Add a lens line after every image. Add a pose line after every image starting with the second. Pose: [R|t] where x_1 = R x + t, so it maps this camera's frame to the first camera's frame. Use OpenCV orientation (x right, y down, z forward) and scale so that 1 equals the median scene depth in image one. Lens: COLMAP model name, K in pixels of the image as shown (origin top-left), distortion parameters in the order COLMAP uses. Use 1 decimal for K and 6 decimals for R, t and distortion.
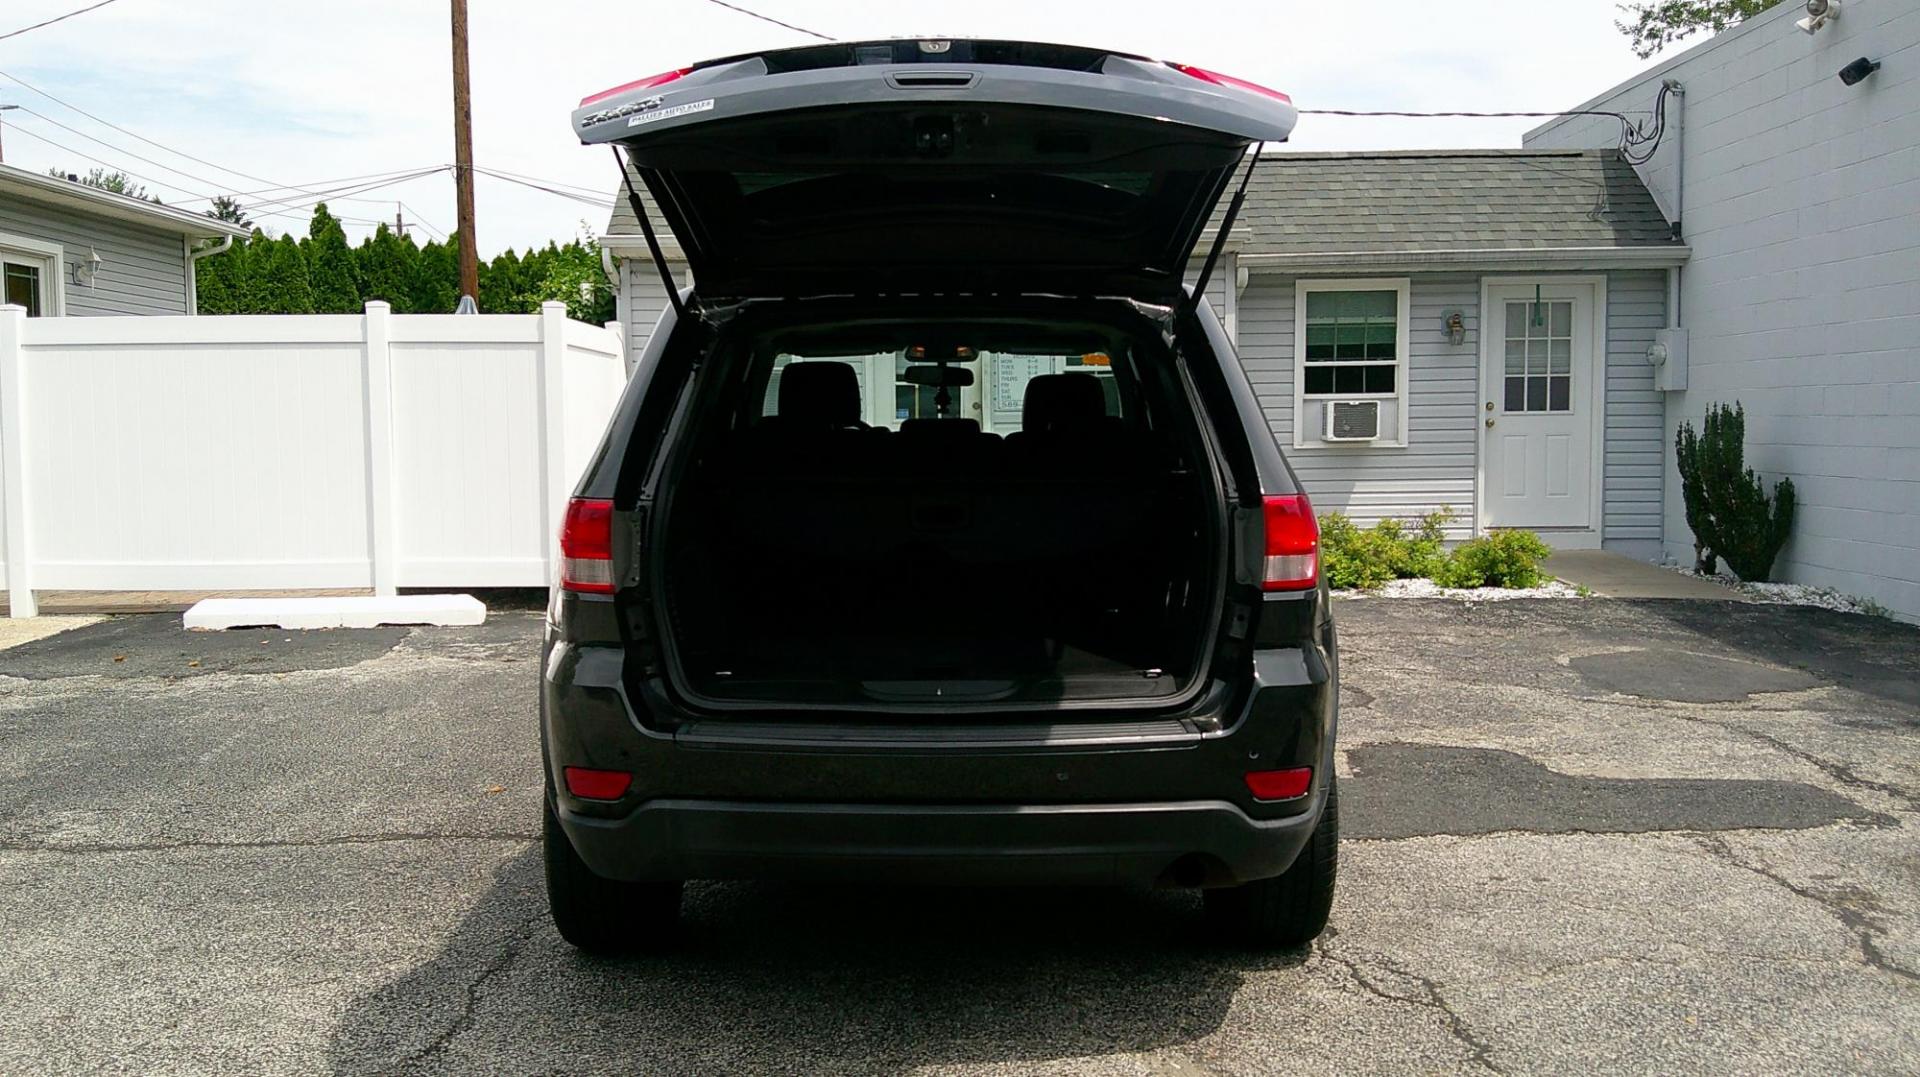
lens RADIAL K [[1758.8, 0, 941.0], [0, 1758.8, 505.0], [0, 0, 1]] dist [0.028763, -0.104509]
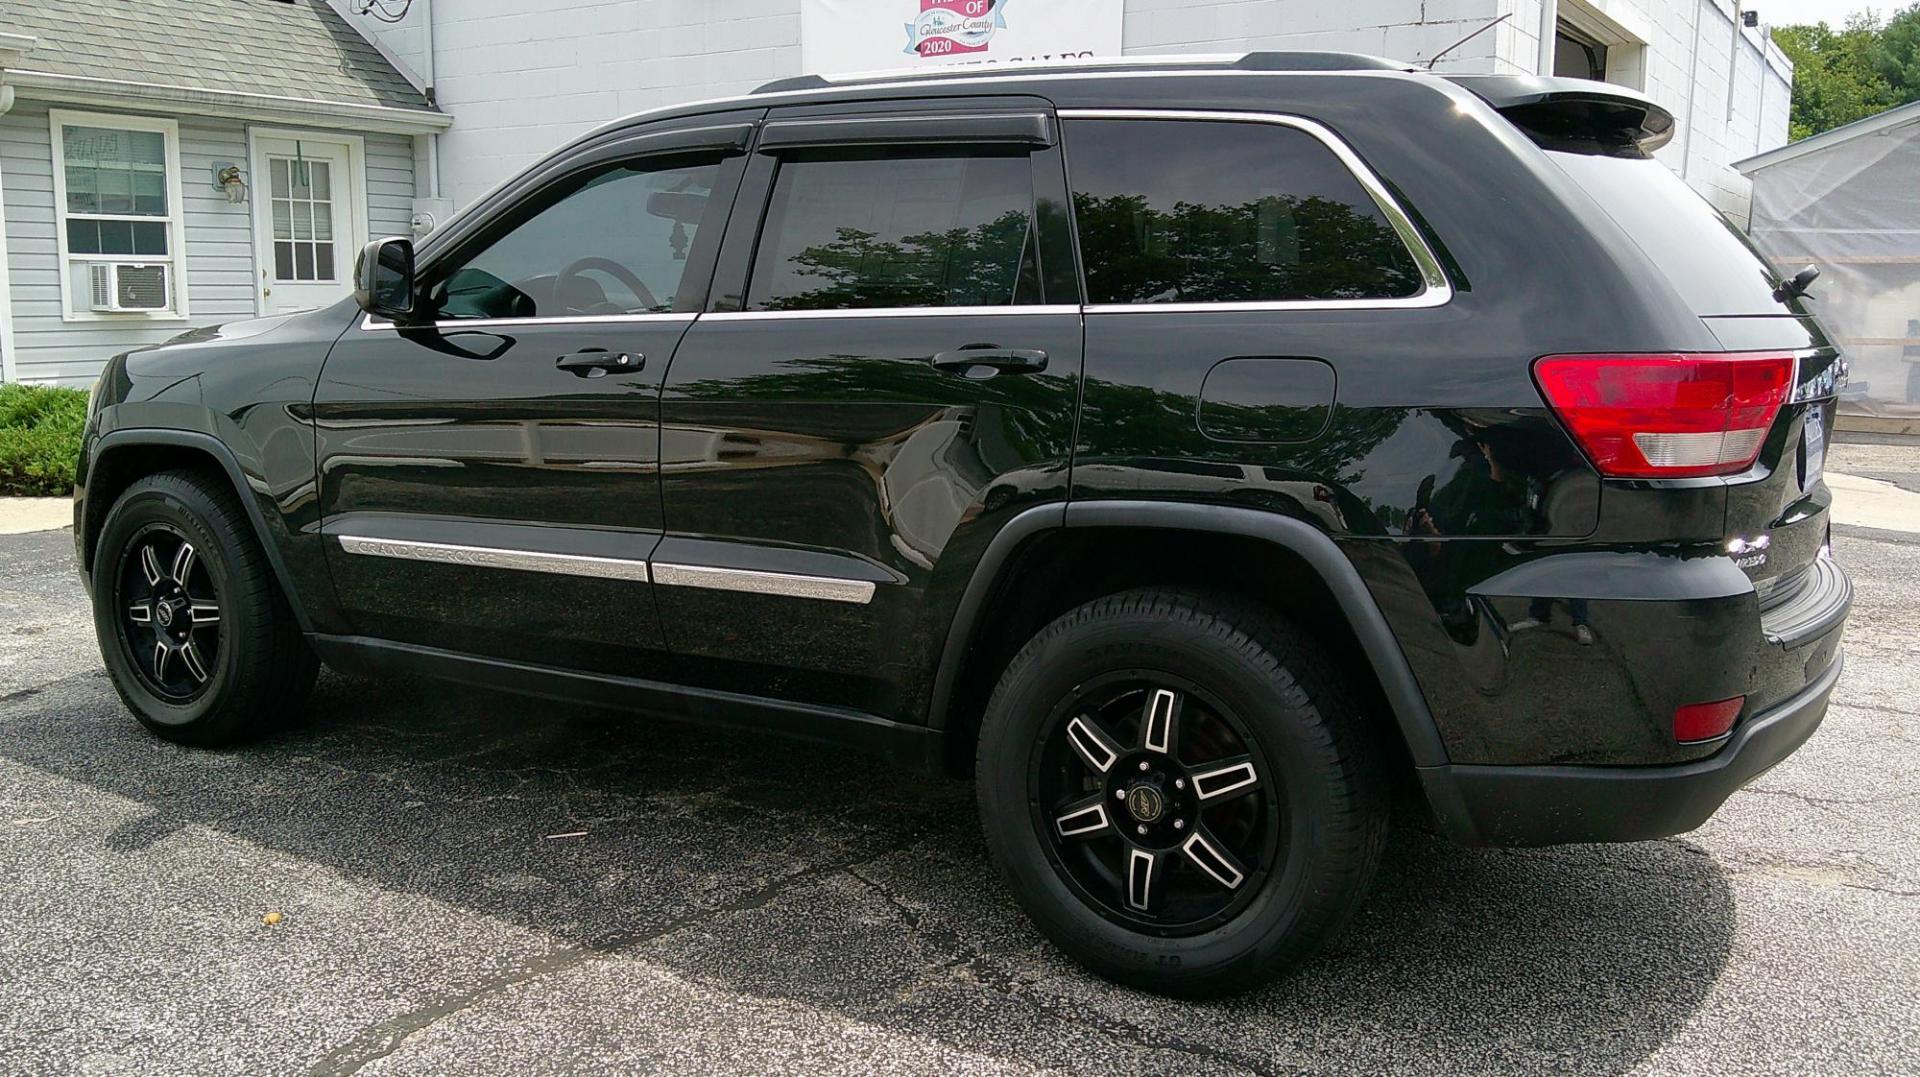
lens RADIAL K [[1734.5, 0, 948.4], [0, 1734.5, 538.4], [0, 0, 1]] dist [0.090418, -0.221579]
pose [[0.511572, -0.106236, 0.852648, -0.370065], [0.026815, 0.993818, 0.107736, -0.011313], [-0.858822, -0.032251, 0.511258, 0.311812]]
